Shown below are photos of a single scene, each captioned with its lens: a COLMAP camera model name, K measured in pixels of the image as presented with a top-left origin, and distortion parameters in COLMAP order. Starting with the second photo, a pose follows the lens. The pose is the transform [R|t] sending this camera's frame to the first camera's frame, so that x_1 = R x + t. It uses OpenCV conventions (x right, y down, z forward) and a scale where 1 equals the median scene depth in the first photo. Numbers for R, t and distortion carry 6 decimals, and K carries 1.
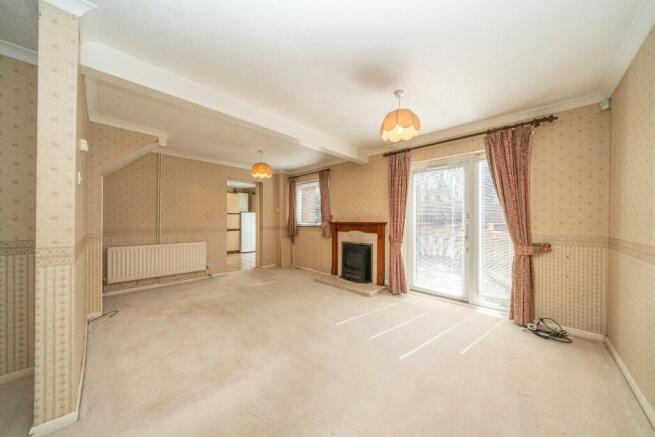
lens RADIAL K [[221.9, 0, 328.2], [0, 221.9, 219.8], [0, 0, 1]] dist [-0.000692, 0.000011]
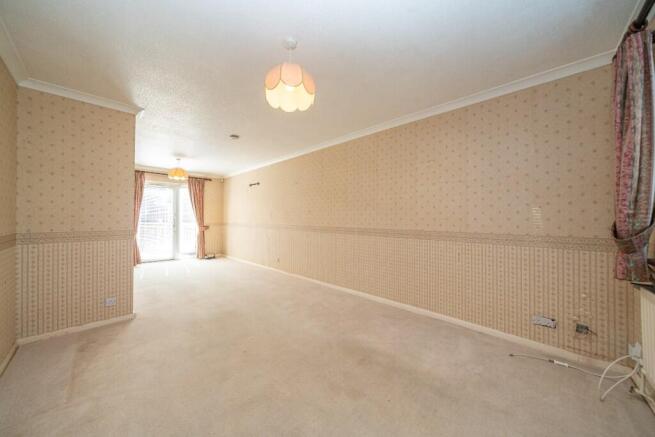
lens RADIAL K [[221.9, 0, 330.8], [0, 221.9, 216.0], [0, 0, 1]] dist [-0.000692, 0.000011]
pose [[-0.022721, 0.001597, 0.999741, -1.213941], [-0.004154, 0.999990, -0.001692, -0.006589], [-0.999733, -0.004191, -0.022714, -0.293844]]
